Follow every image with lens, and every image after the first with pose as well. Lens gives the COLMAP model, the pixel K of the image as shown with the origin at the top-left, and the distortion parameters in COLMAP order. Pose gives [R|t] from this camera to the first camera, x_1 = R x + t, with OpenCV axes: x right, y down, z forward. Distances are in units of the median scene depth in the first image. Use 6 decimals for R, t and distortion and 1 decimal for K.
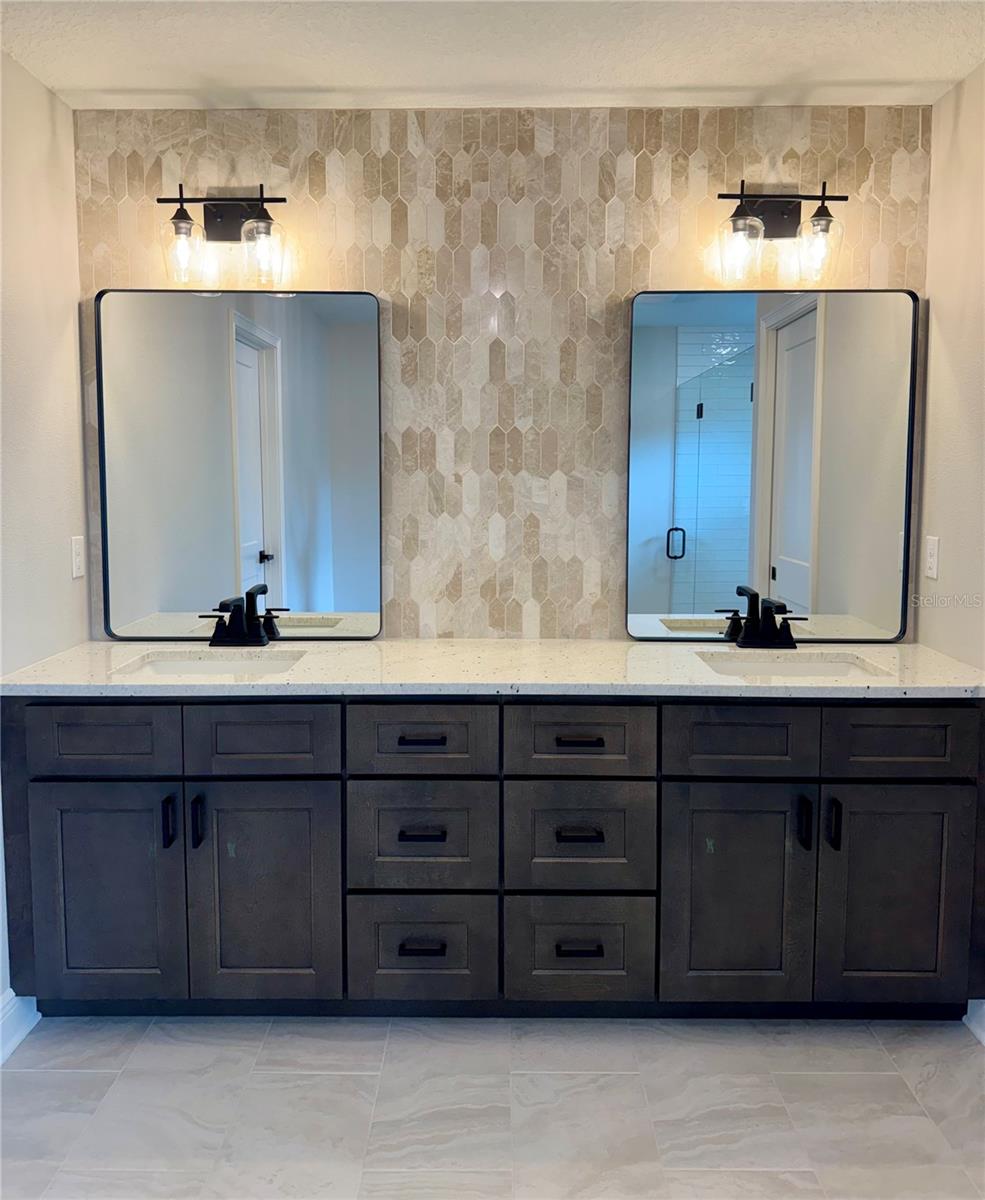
lens RADIAL K [[922.4, 0, 495.4], [0, 922.4, 551.2], [0, 0, 1]] dist [0.127967, -0.201298]
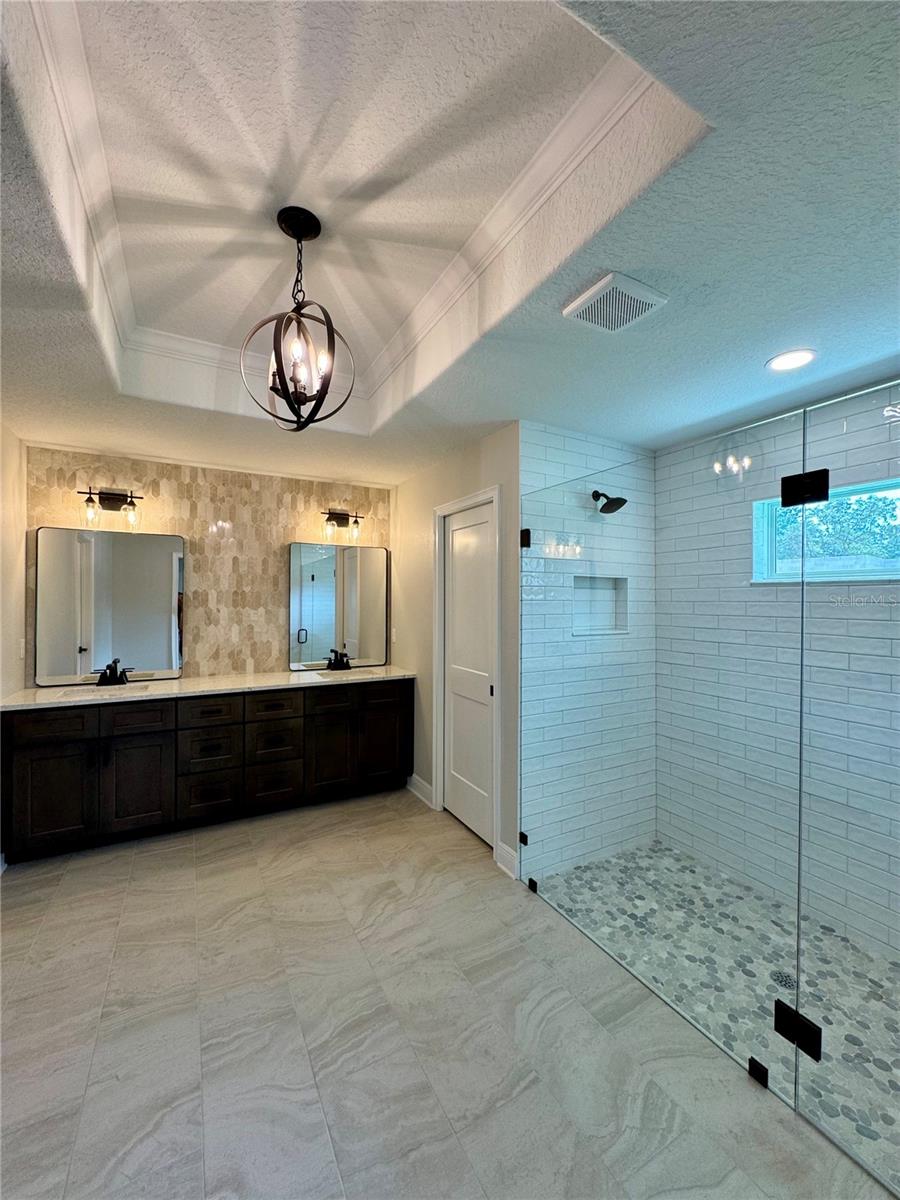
lens RADIAL K [[482.2, 0, 453.4], [0, 482.2, 596.9], [0, 0, 1]] dist [-0.002839, 0.000058]
pose [[0.875126, 0.006952, 0.483844, -0.116278], [0.037695, 0.995879, -0.082487, 0.016221], [-0.482424, 0.090426, 0.871258, -0.444512]]
